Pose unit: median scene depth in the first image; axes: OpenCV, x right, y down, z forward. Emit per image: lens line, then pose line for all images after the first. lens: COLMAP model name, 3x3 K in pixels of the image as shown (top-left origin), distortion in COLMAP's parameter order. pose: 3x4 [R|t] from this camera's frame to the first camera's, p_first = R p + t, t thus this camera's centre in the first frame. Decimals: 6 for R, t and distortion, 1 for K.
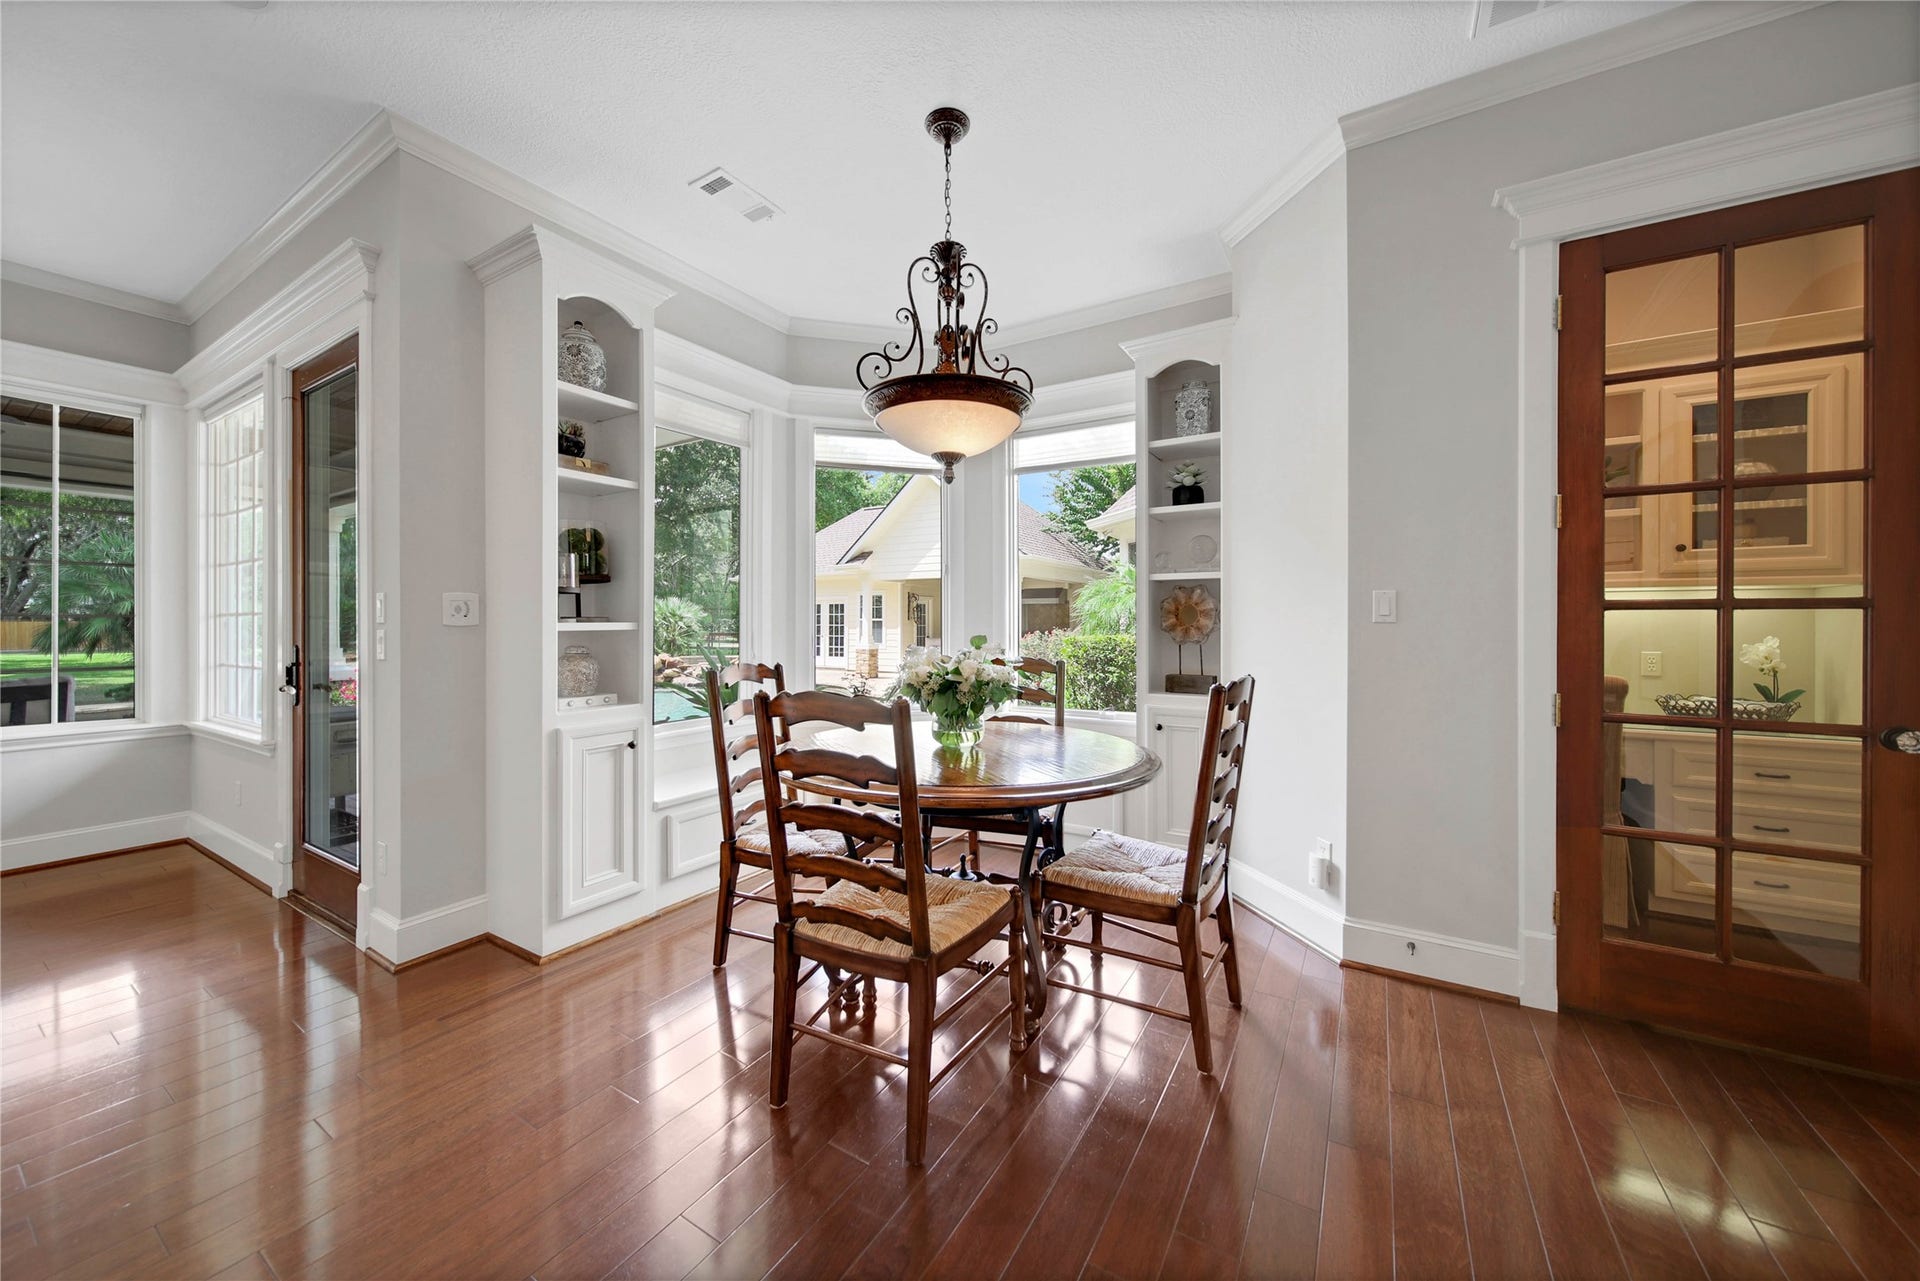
lens RADIAL K [[688.6, 0, 965.6], [0, 688.6, 634.9], [0, 0, 1]] dist [0.000848, 0.000044]
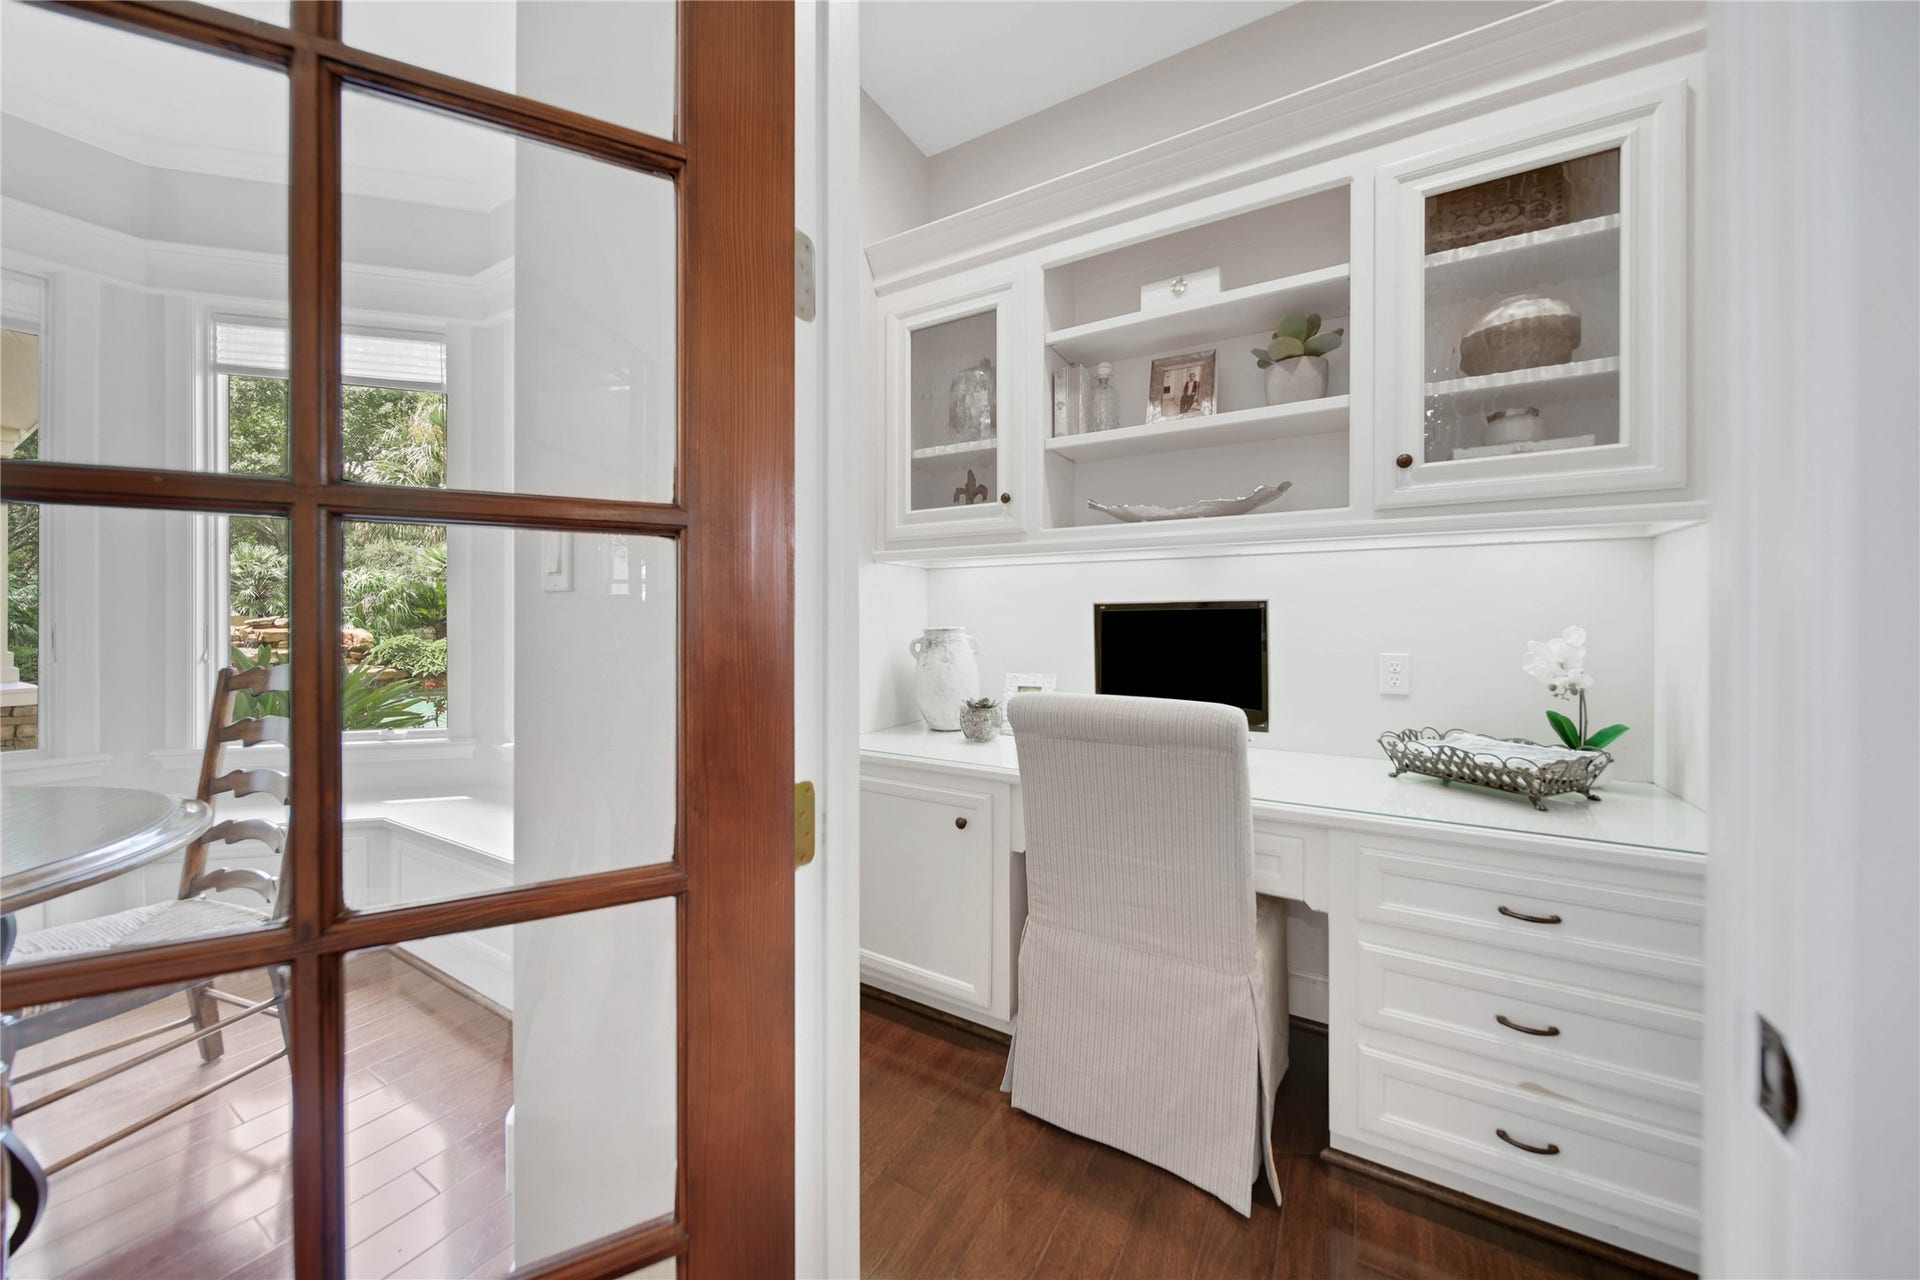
lens RADIAL K [[688.6, 0, 949.0], [0, 688.6, 629.6], [0, 0, 1]] dist [0.000848, 0.000044]
pose [[0.999965, -0.000783, 0.008356, 0.687189], [0.000817, 0.999992, -0.004035, 0.007537], [-0.008353, 0.004042, 0.999957, 0.472389]]
